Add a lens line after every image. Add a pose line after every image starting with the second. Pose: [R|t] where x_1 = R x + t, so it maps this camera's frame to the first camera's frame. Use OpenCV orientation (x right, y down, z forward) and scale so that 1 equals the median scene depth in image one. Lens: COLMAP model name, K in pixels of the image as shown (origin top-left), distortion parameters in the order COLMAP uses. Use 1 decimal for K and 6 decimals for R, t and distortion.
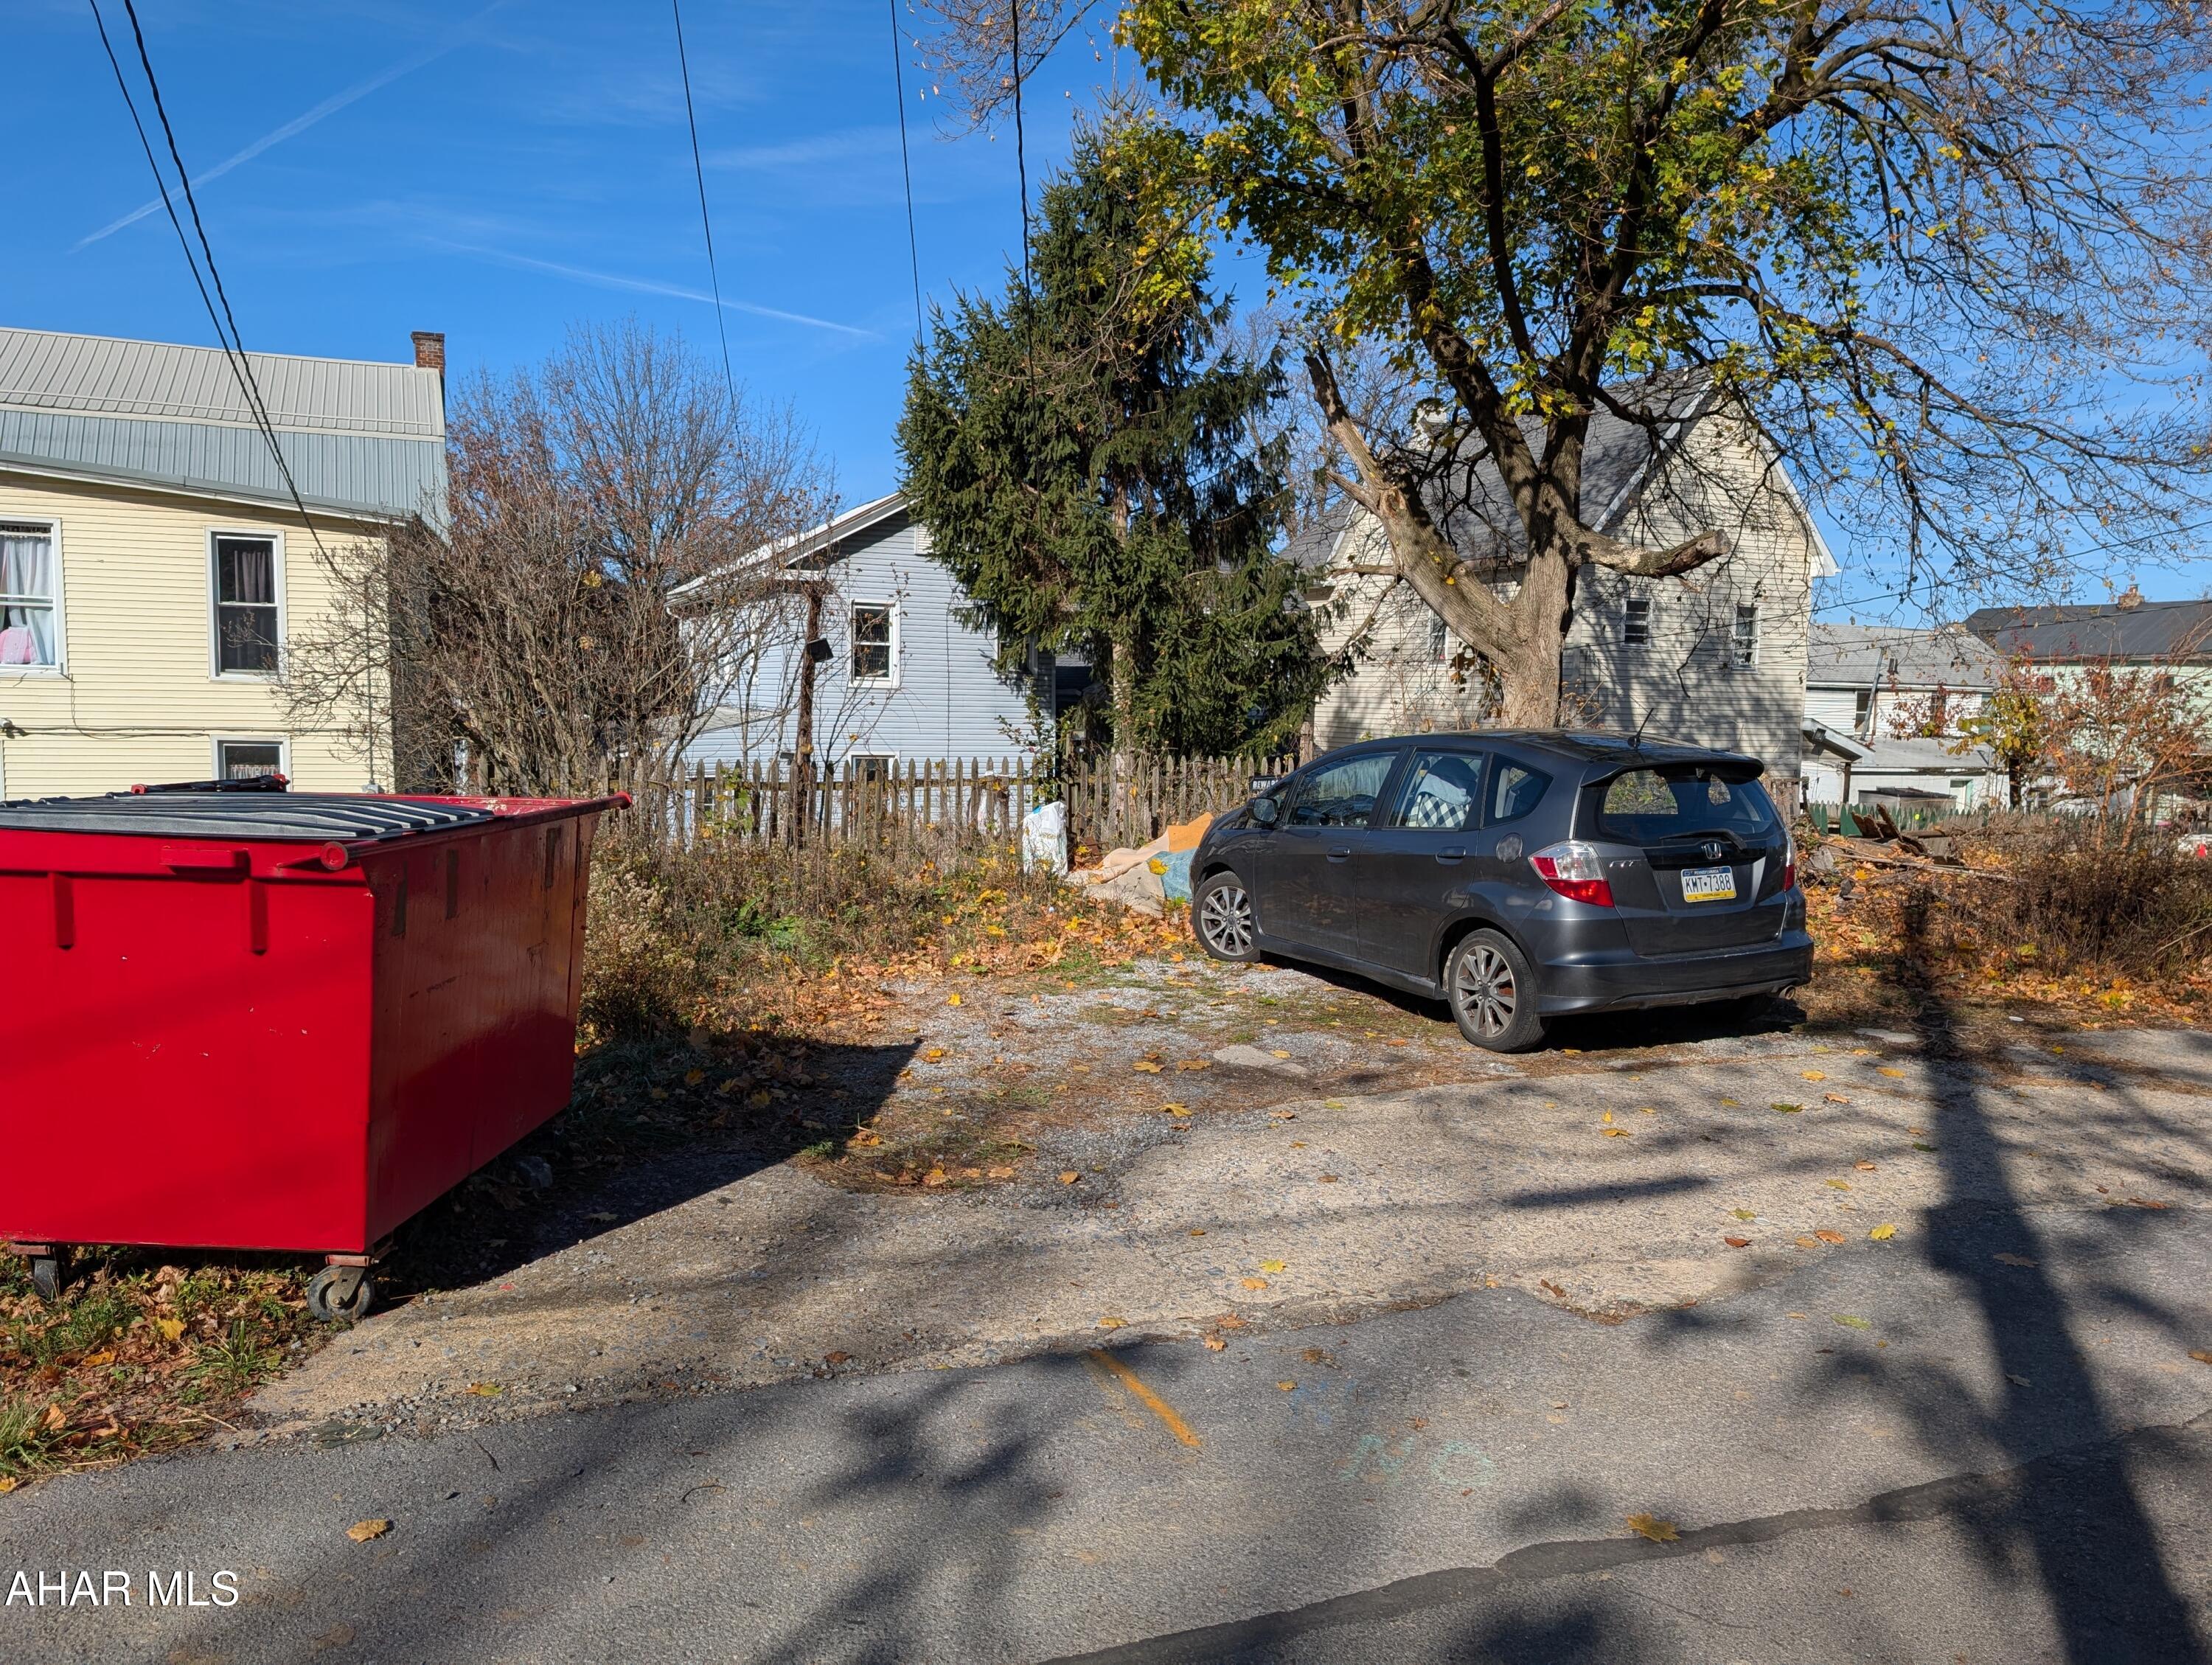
lens RADIAL K [[1534.5, 0, 1073.2], [0, 1534.5, 834.6], [0, 0, 1]] dist [0.003714, 0.001045]
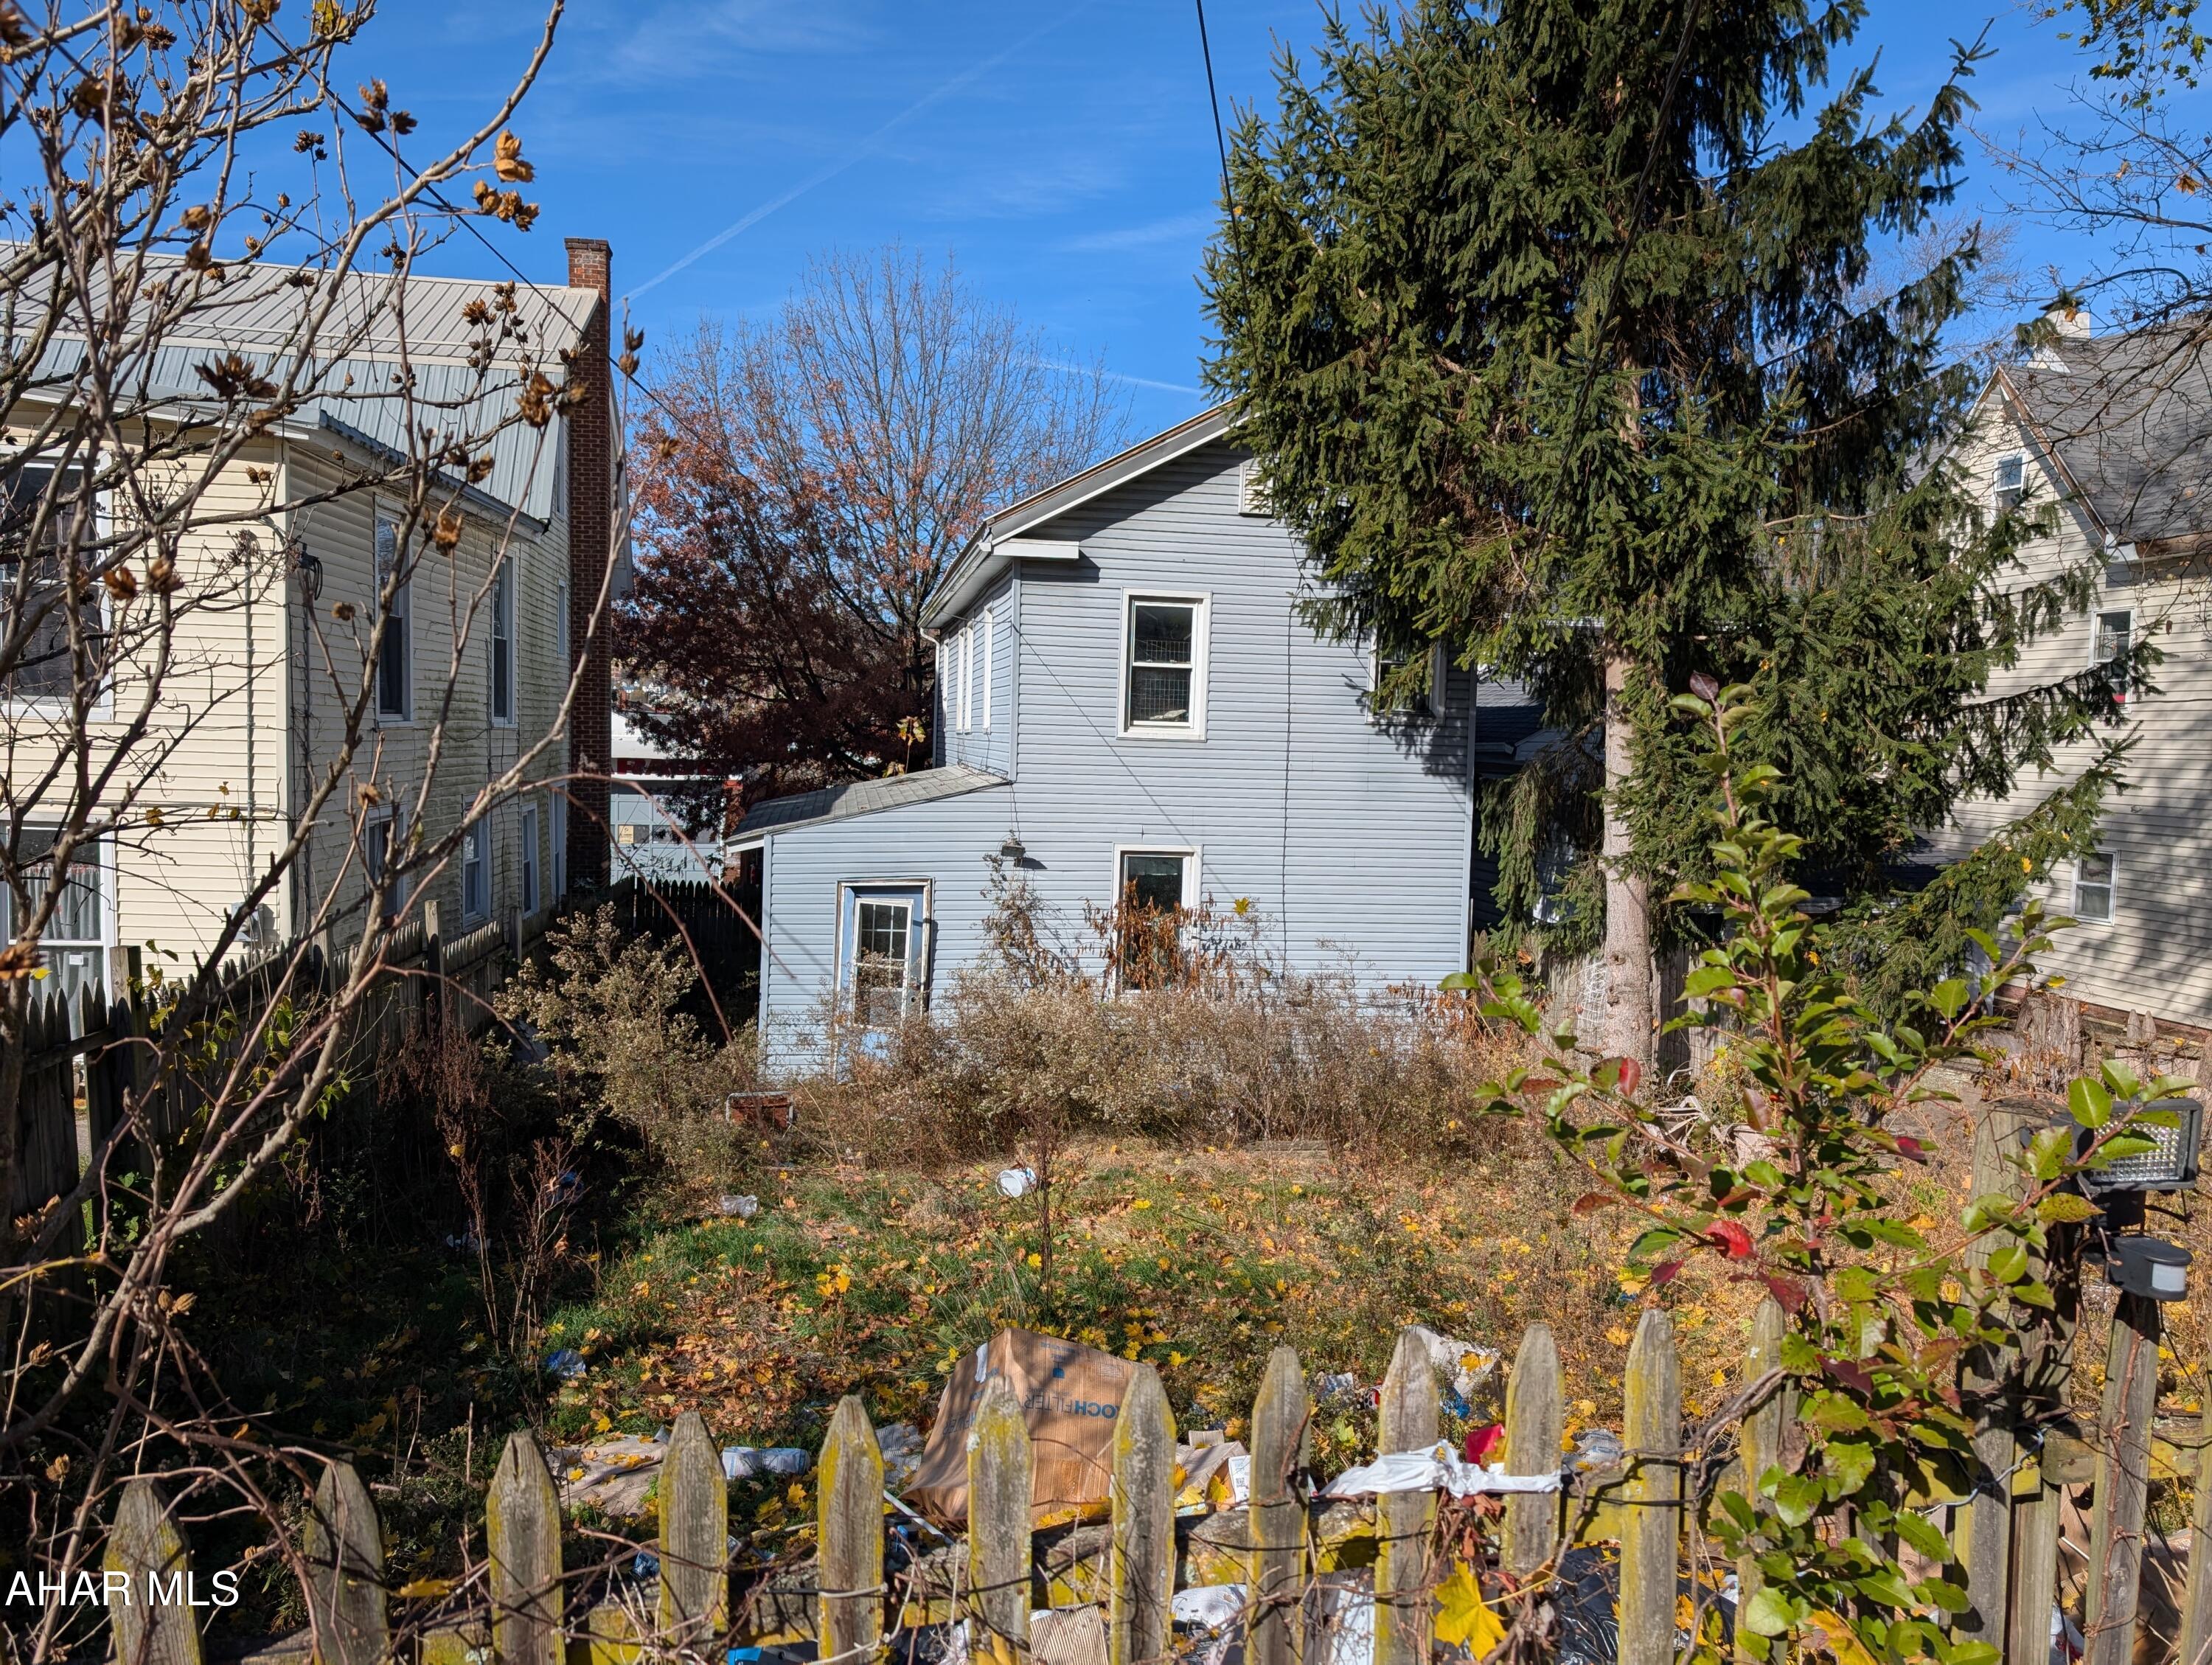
lens RADIAL K [[1534.5, 0, 1073.2], [0, 1534.5, 834.6], [0, 0, 1]] dist [0.003714, 0.001045]
pose [[0.973091, 0.029146, -0.228571, -0.028560], [-0.036773, 0.998898, -0.029180, -0.042478], [0.227468, 0.036800, 0.973090, 0.450641]]
